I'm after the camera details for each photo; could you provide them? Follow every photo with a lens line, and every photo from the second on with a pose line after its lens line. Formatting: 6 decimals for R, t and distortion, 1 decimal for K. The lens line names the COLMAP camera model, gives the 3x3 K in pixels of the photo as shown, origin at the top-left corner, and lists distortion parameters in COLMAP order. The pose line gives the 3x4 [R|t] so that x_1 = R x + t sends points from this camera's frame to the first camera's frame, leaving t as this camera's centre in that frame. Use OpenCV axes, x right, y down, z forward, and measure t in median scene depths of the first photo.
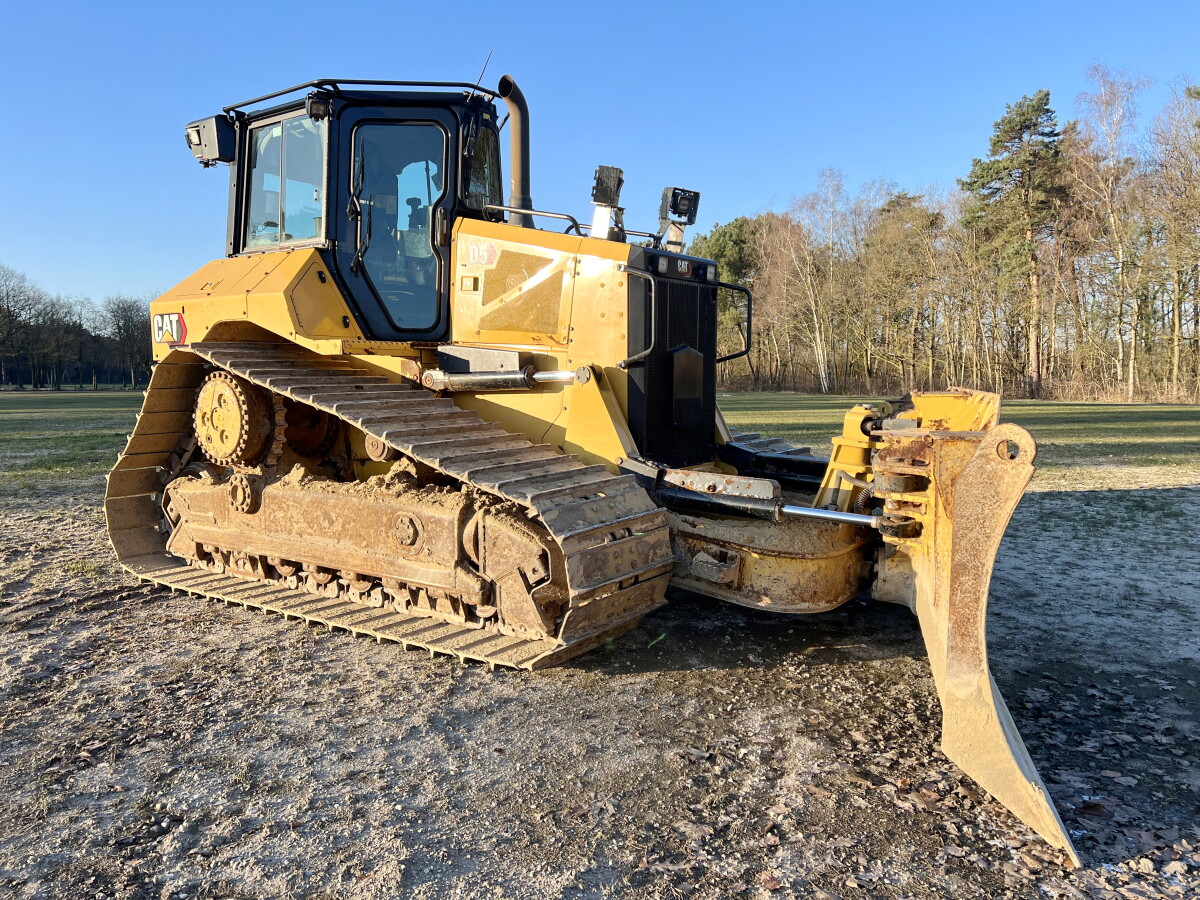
lens RADIAL K [[897.7, 0, 600.0], [0, 897.7, 450.0], [0, 0, 1]] dist [0.112087, -0.286421]
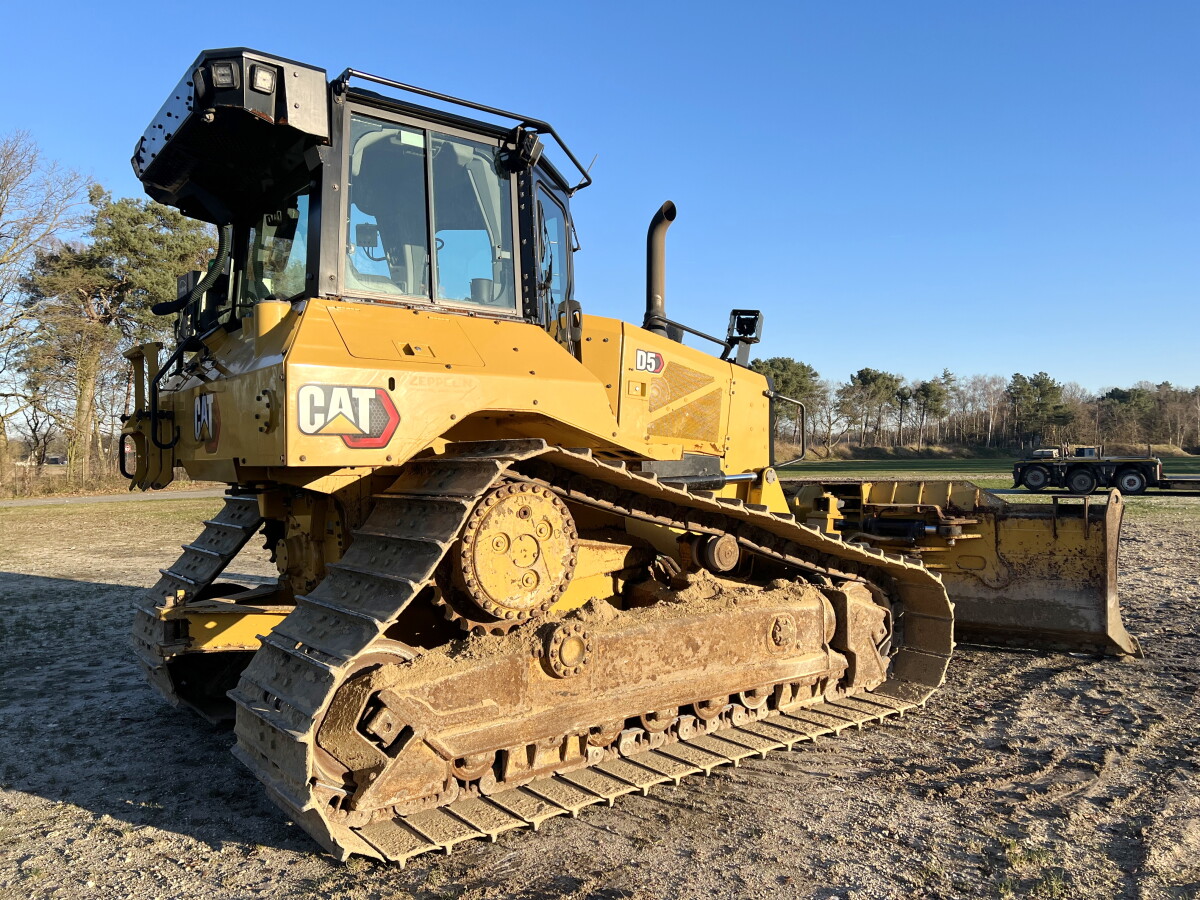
lens RADIAL K [[897.7, 0, 600.0], [0, 897.7, 450.0], [0, 0, 1]] dist [0.112087, -0.286421]
pose [[0.280367, 0.013244, 0.959801, -1.162398], [0.086587, 0.995479, -0.039029, -0.086616], [-0.955980, 0.094049, 0.277953, 0.816968]]
